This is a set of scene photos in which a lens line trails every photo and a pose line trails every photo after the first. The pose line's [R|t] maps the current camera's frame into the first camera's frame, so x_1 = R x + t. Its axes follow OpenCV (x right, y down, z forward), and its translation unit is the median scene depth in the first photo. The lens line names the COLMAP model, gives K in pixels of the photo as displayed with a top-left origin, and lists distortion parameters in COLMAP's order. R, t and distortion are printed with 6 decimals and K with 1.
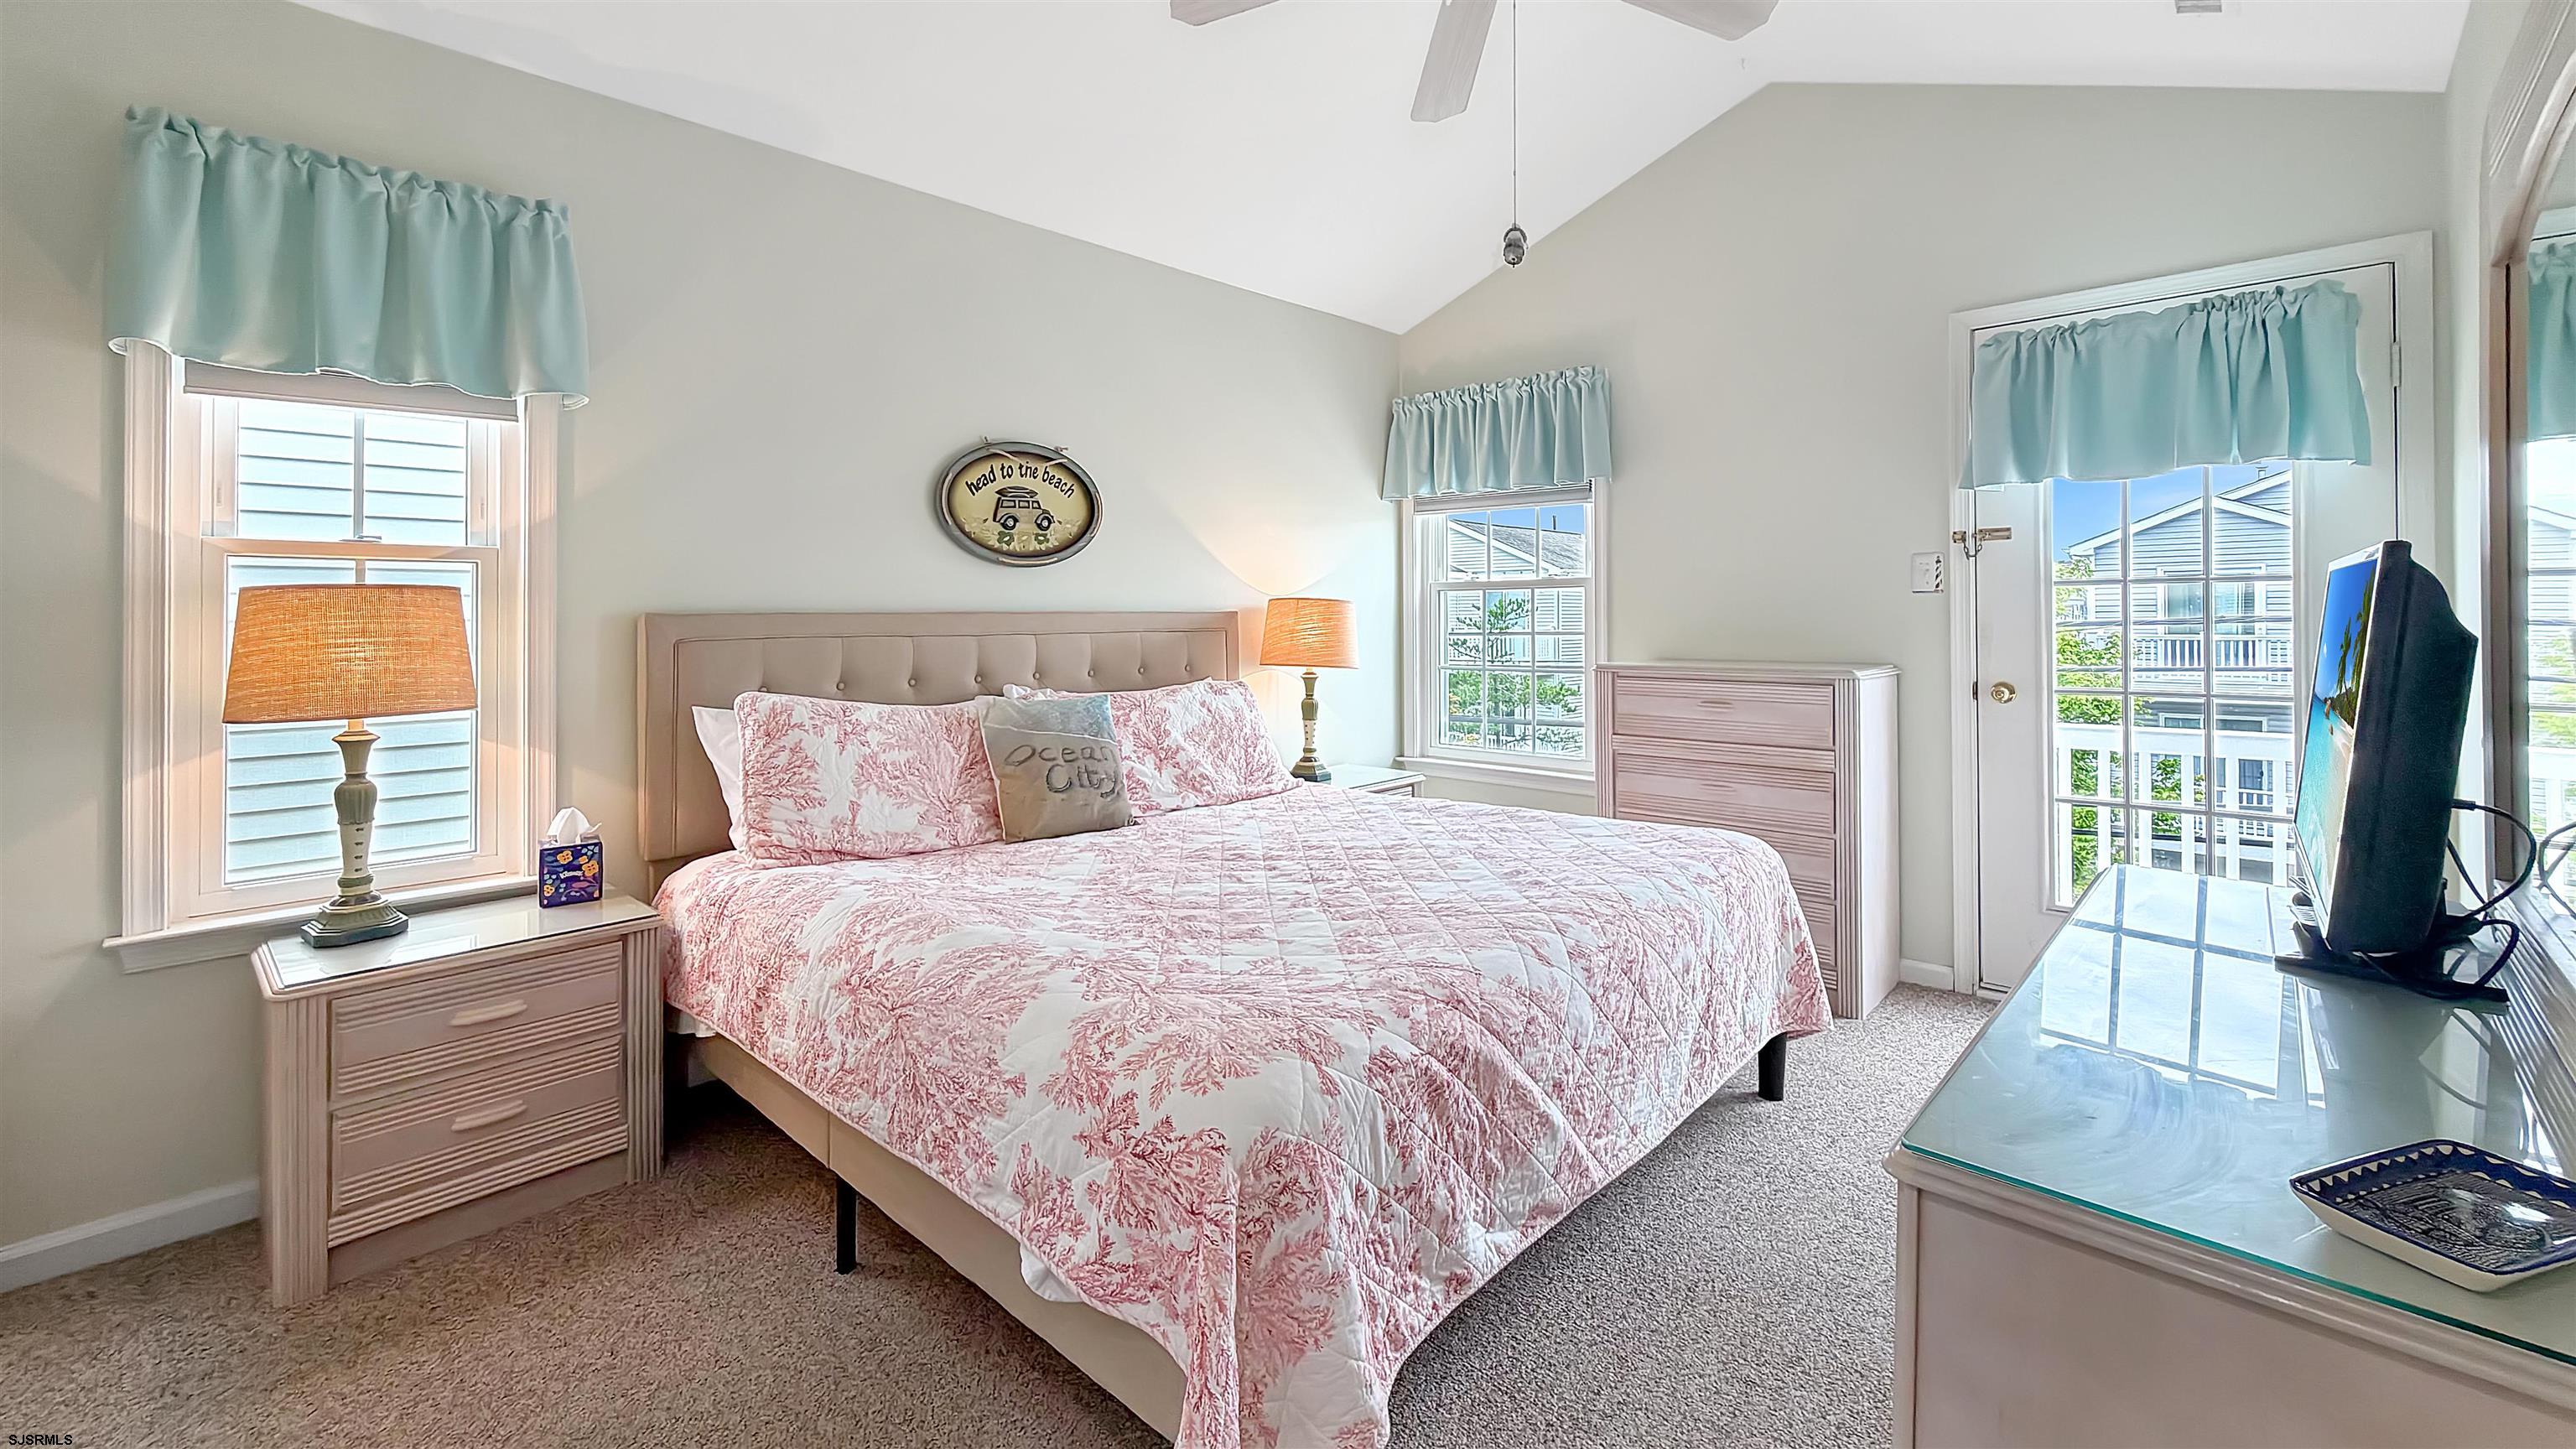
lens RADIAL K [[1051.0, 0, 1280.9], [0, 1051.0, 605.1], [0, 0, 1]] dist [-0.001787, 0.000451]
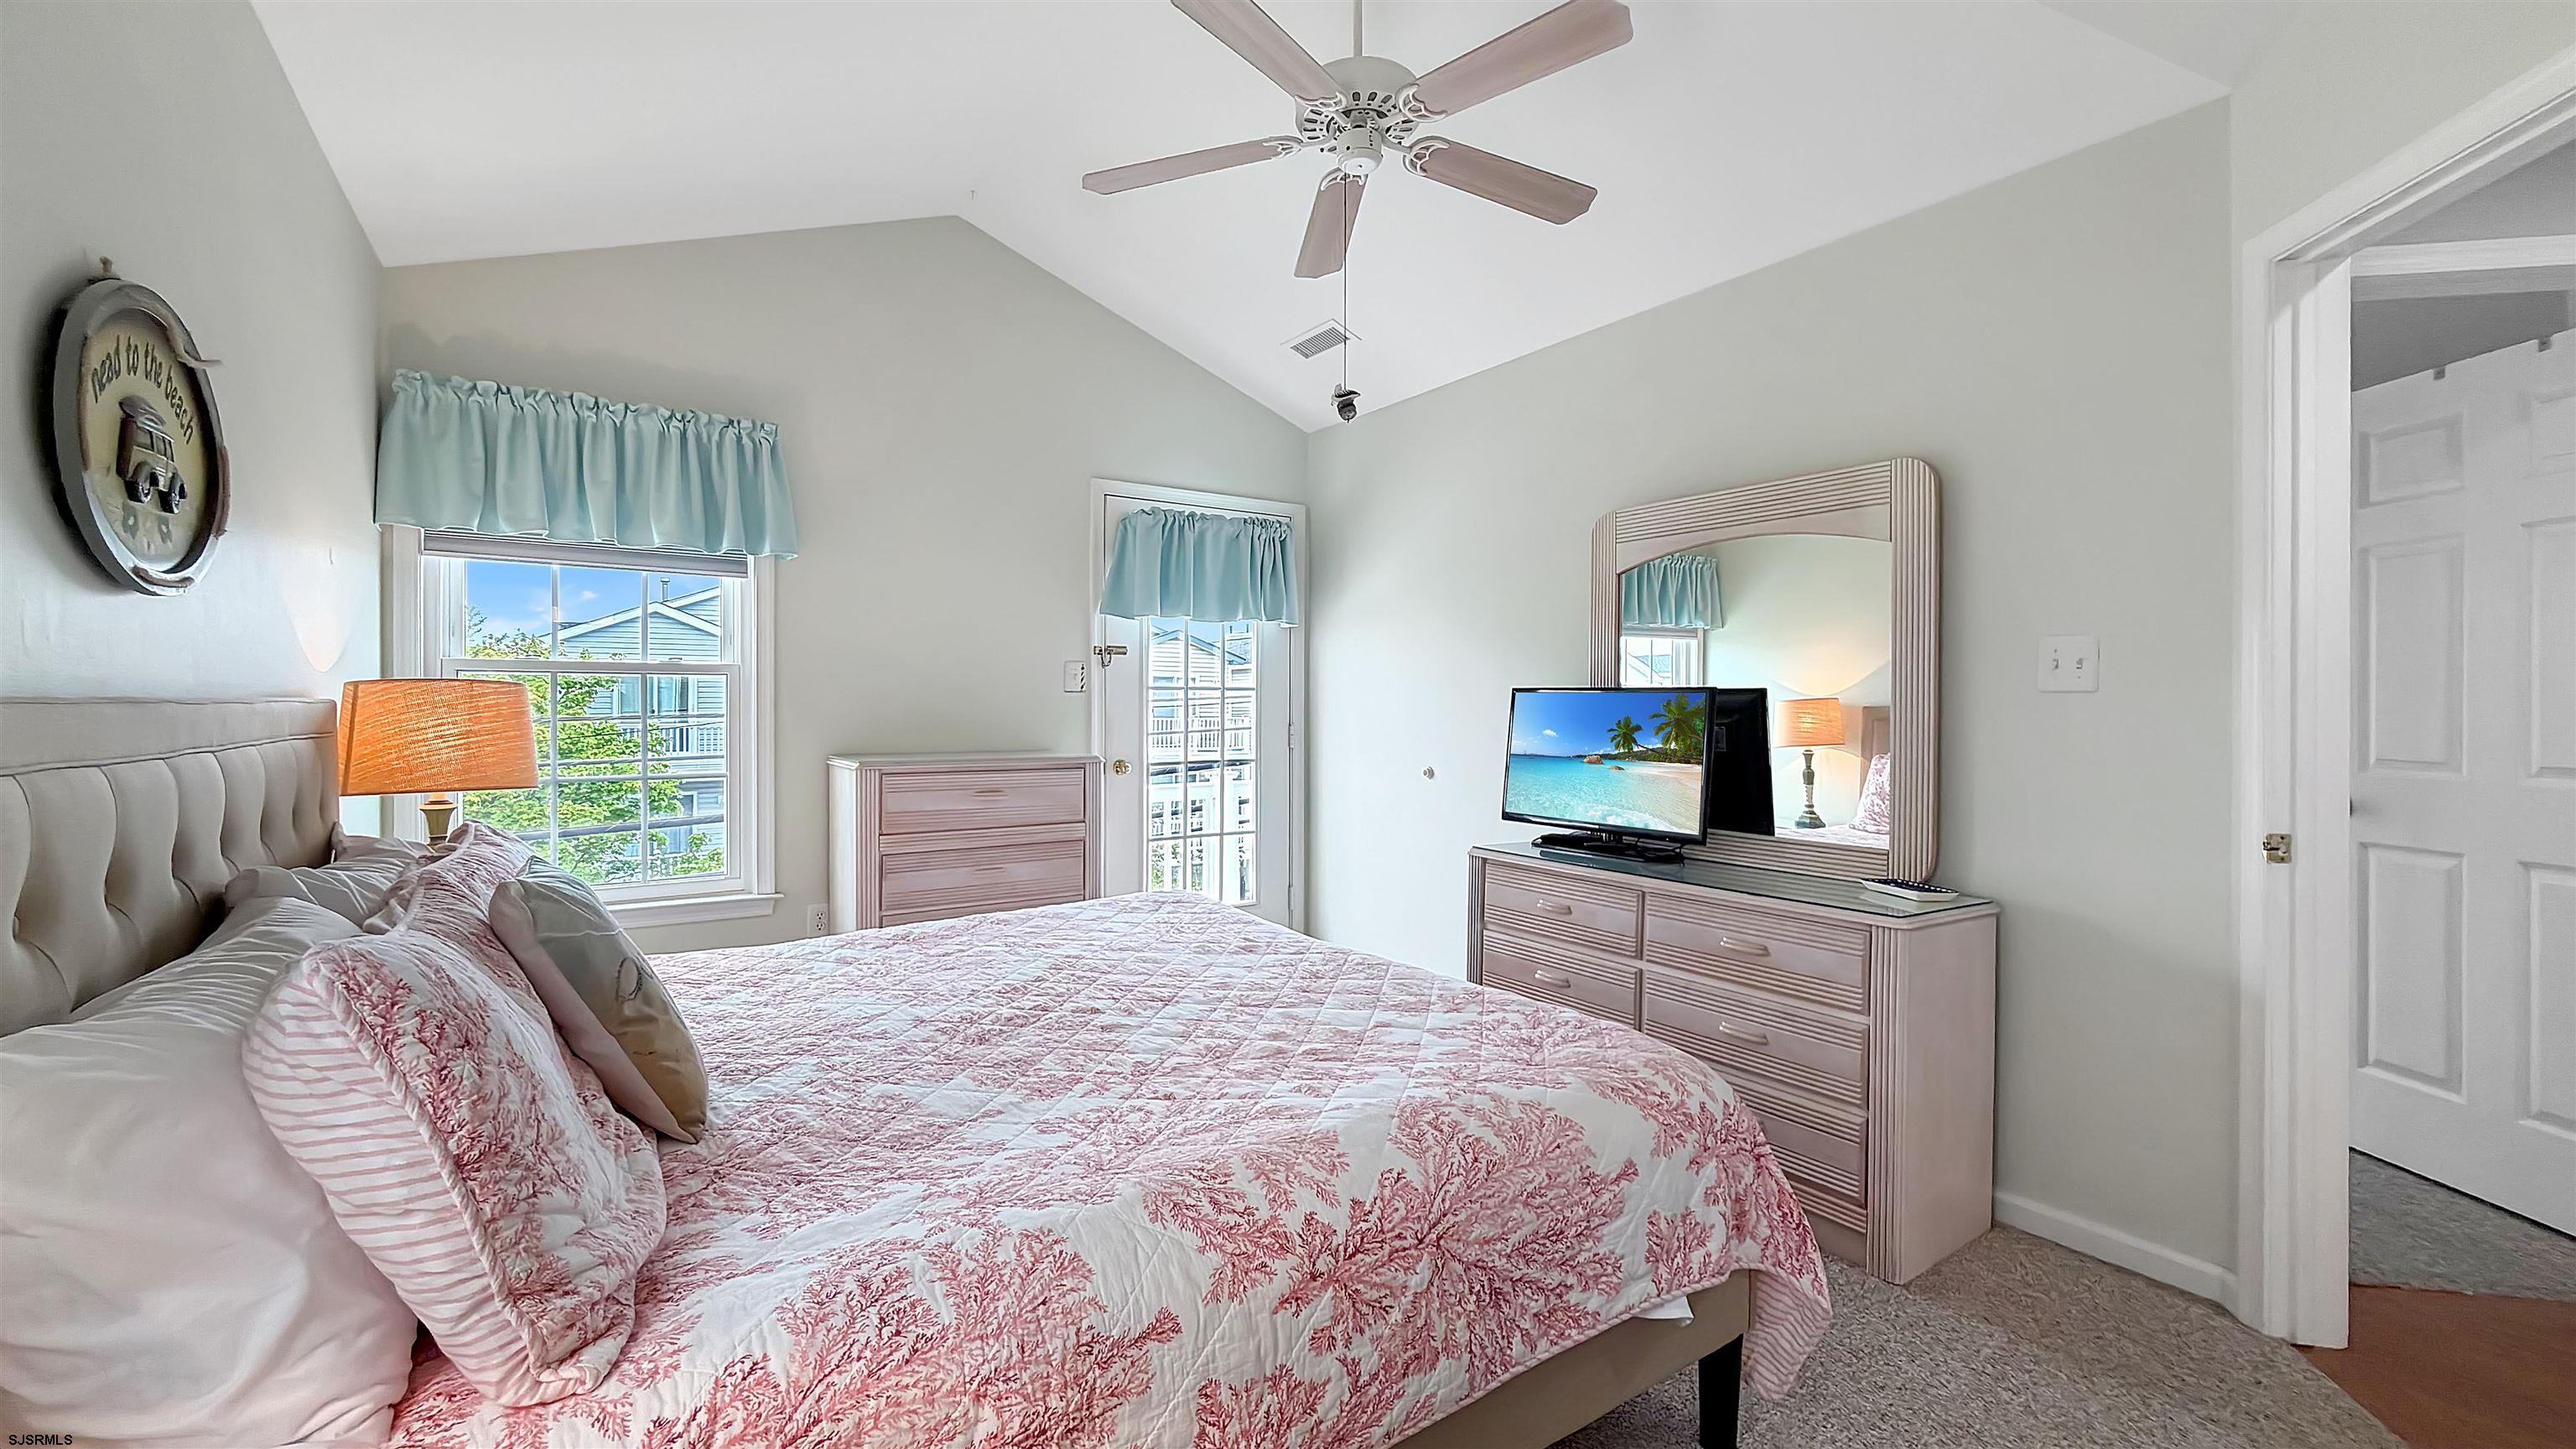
lens RADIAL K [[1051.0, 0, 1287.4], [0, 1051.0, 710.6], [0, 0, 1]] dist [-0.001787, 0.000451]
pose [[0.222390, 0.001178, 0.974957, -0.619936], [-0.015600, 0.999876, 0.002350, 0.003361], [-0.974833, -0.015732, 0.222380, 0.514898]]
